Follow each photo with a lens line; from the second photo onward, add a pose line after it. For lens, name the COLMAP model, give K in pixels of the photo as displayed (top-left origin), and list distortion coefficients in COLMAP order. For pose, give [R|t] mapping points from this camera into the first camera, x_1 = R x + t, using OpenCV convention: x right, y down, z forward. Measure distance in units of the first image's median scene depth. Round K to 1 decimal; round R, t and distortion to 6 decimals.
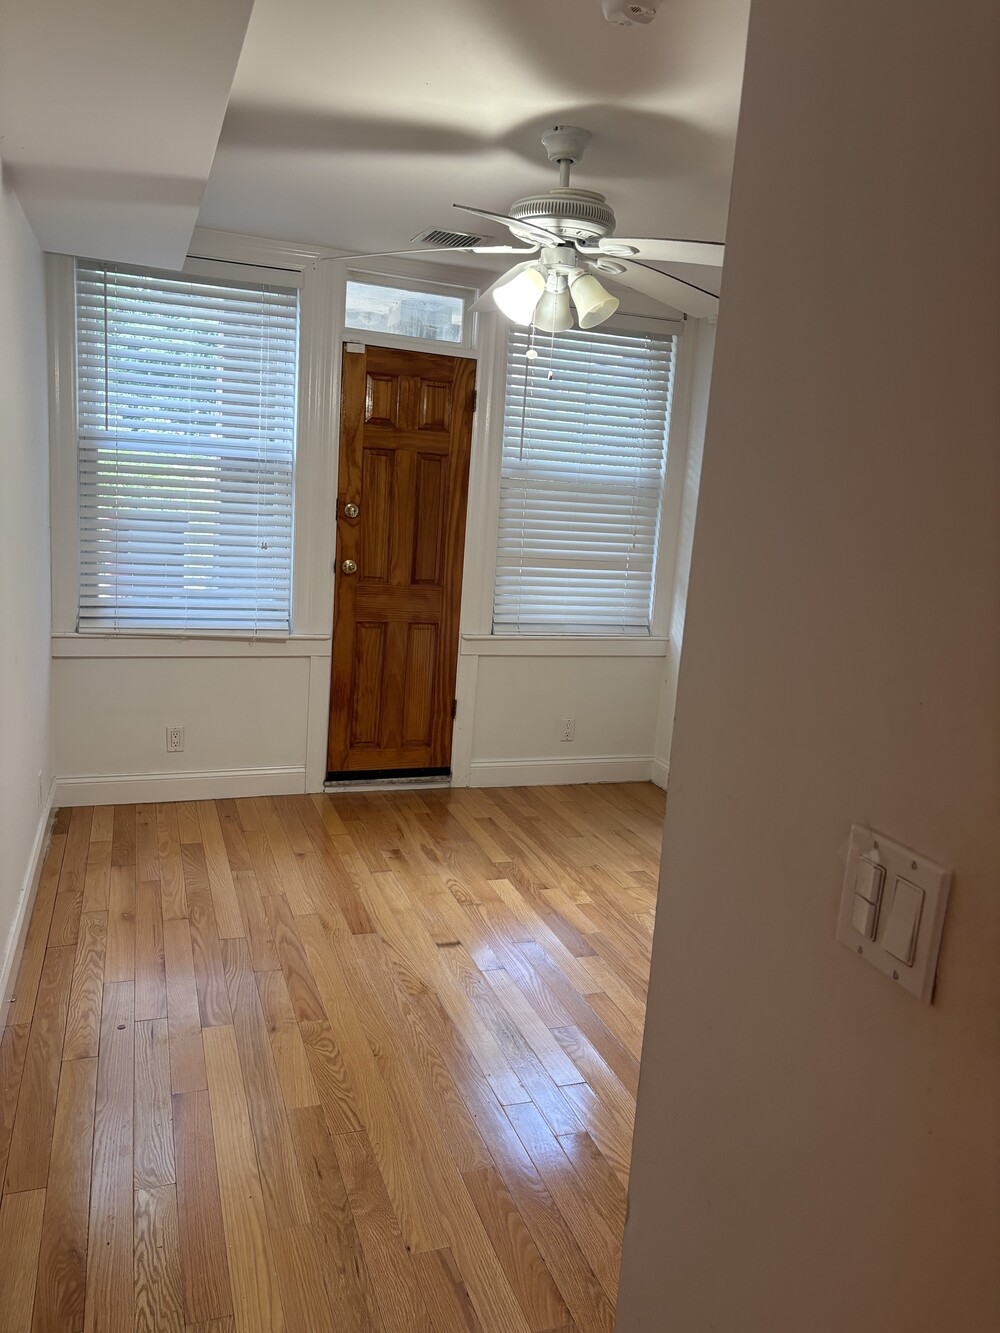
lens RADIAL K [[1003.8, 0, 502.5], [0, 1003.8, 667.8], [0, 0, 1]] dist [0.004905, 0.000384]
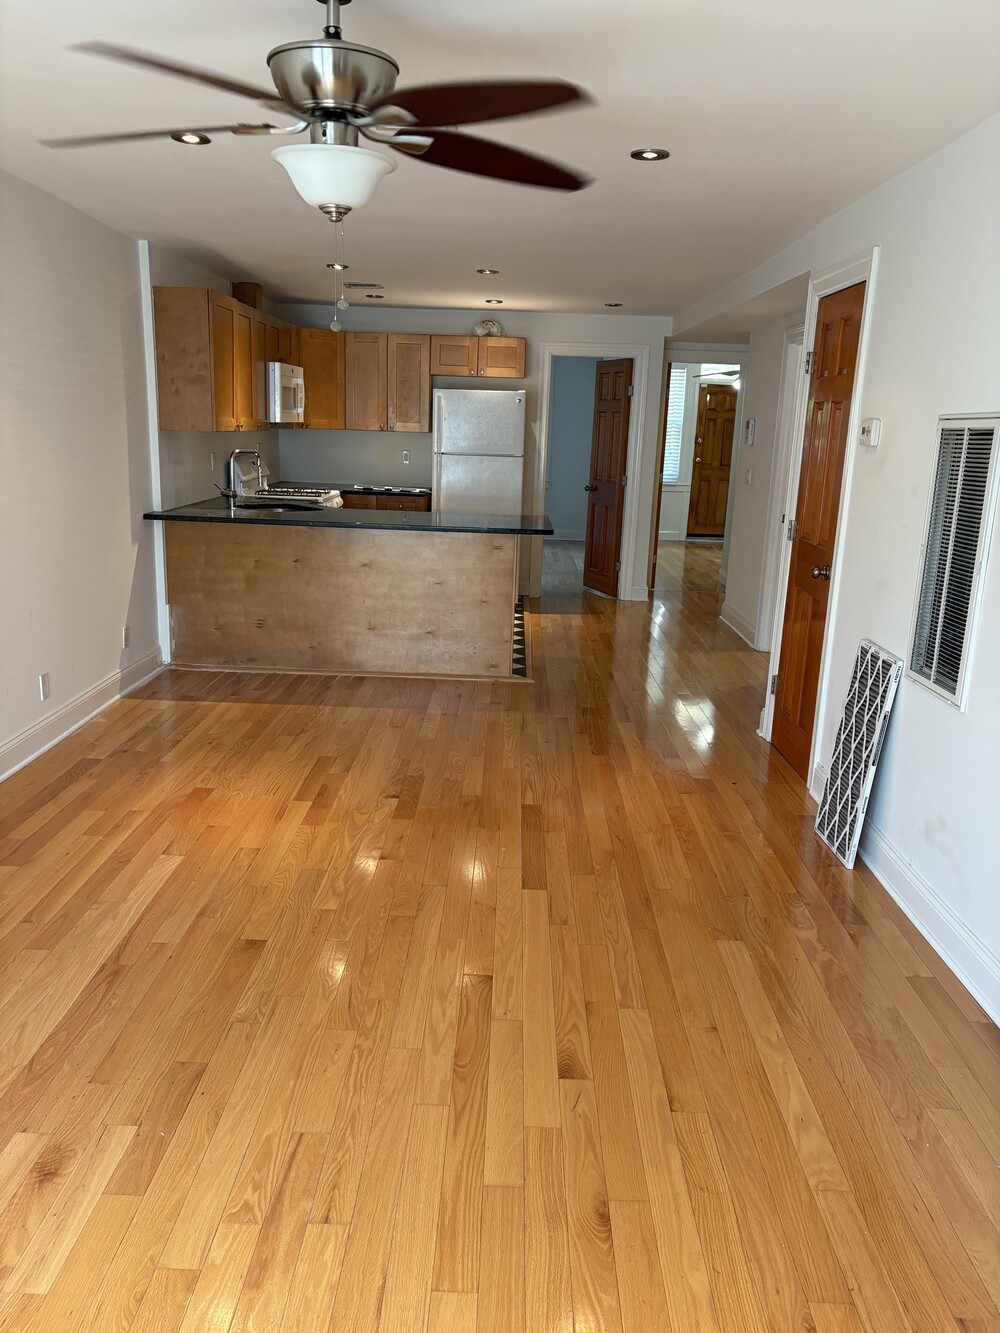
lens RADIAL K [[1003.8, 0, 500.3], [0, 1003.8, 667.1], [0, 0, 1]] dist [0.004905, 0.000384]
pose [[0.941397, 0.051149, -0.333399, 0.300274], [-0.038824, 0.998297, 0.043531, 0.384215], [0.335058, -0.028036, 0.941780, -1.899409]]
